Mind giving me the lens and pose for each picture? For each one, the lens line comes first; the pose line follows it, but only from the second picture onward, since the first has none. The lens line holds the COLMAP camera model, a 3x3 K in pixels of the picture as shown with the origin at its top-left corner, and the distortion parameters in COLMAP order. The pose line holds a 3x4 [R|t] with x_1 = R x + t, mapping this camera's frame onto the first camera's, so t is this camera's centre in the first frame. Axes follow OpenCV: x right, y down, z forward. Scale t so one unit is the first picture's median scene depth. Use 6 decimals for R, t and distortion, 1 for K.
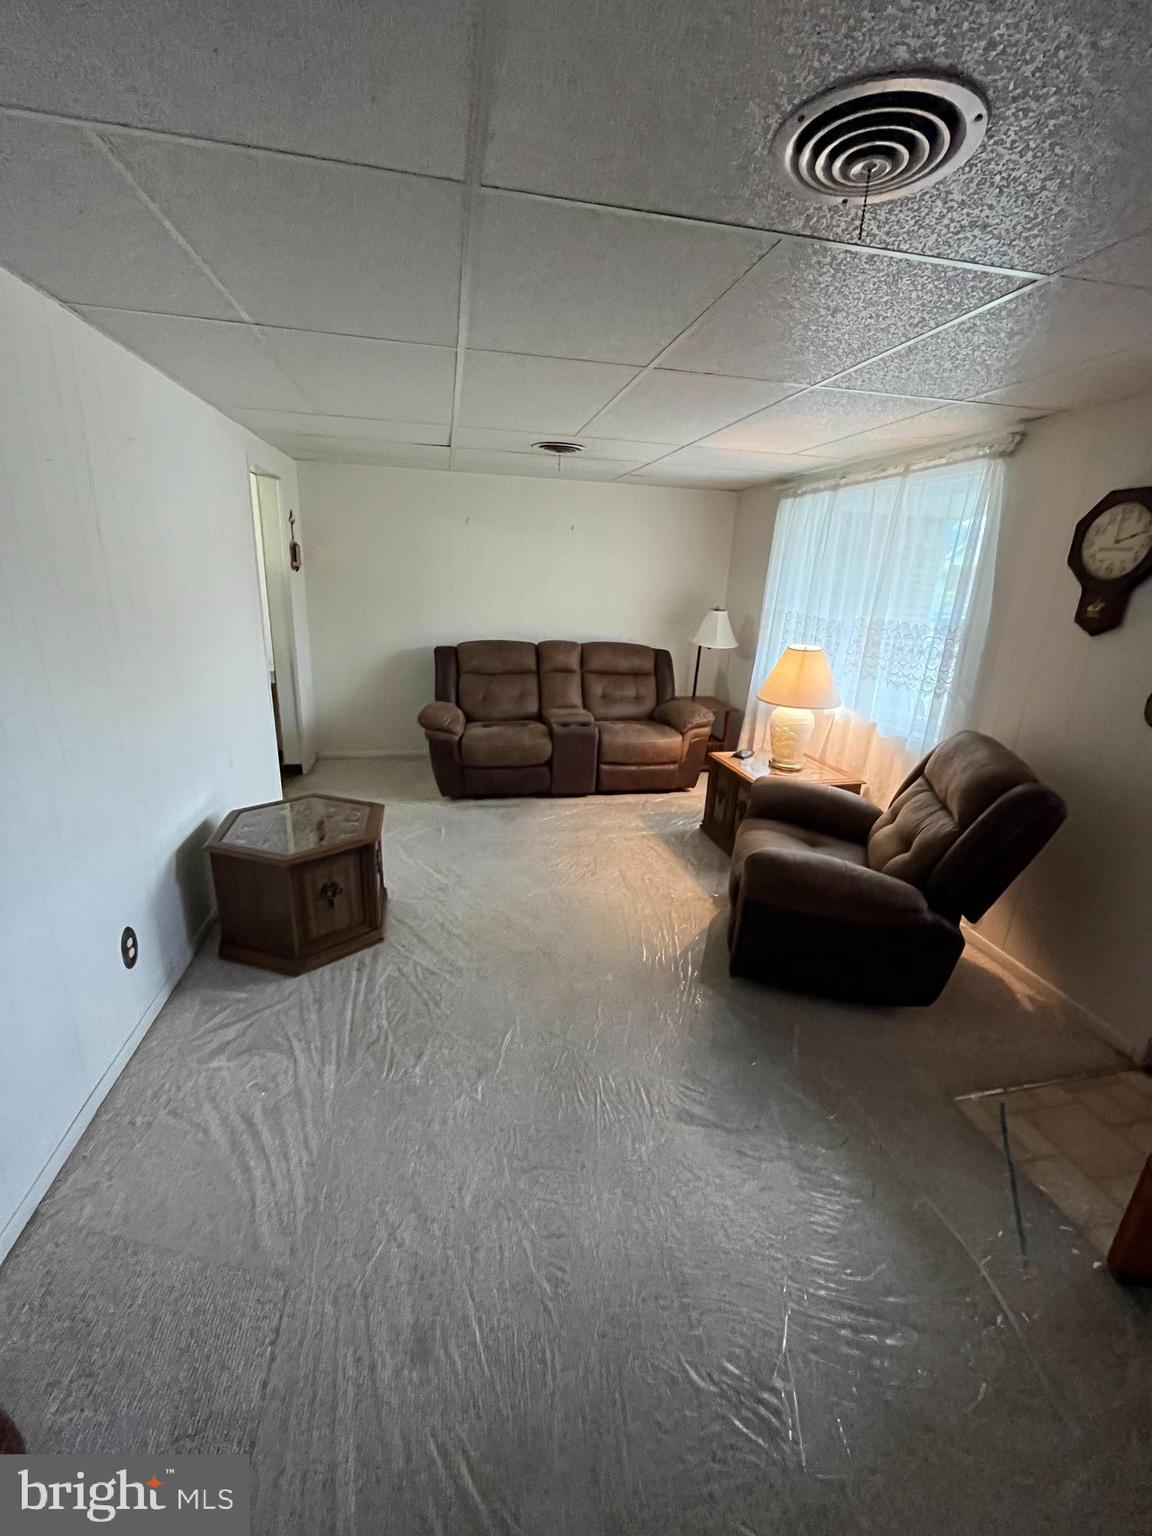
lens RADIAL K [[619.3, 0, 575.3], [0, 619.3, 767.3], [0, 0, 1]] dist [-0.003997, -0.000383]
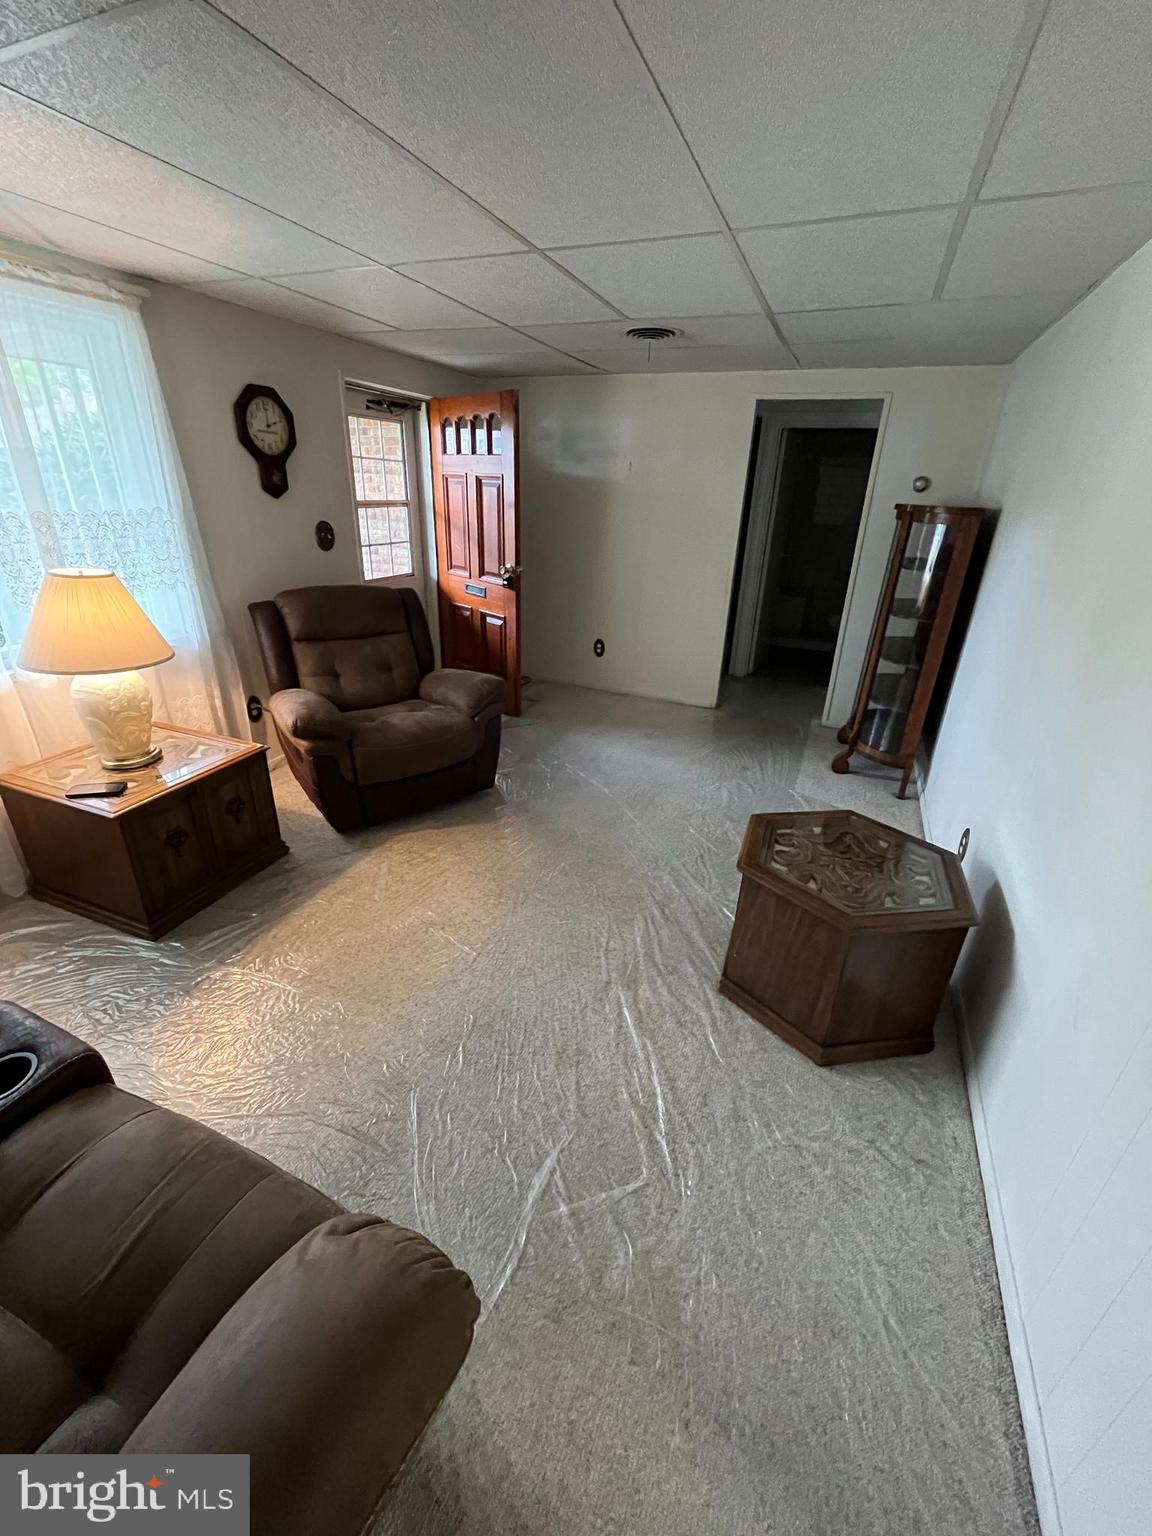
lens RADIAL K [[619.3, 0, 579.3], [0, 619.3, 769.5], [0, 0, 1]] dist [-0.003997, -0.000383]
pose [[-0.825124, -0.292905, 0.483091, -0.591273], [0.109798, 0.755655, 0.645701, -0.587015], [-0.554179, 0.585827, -0.591349, 1.837064]]
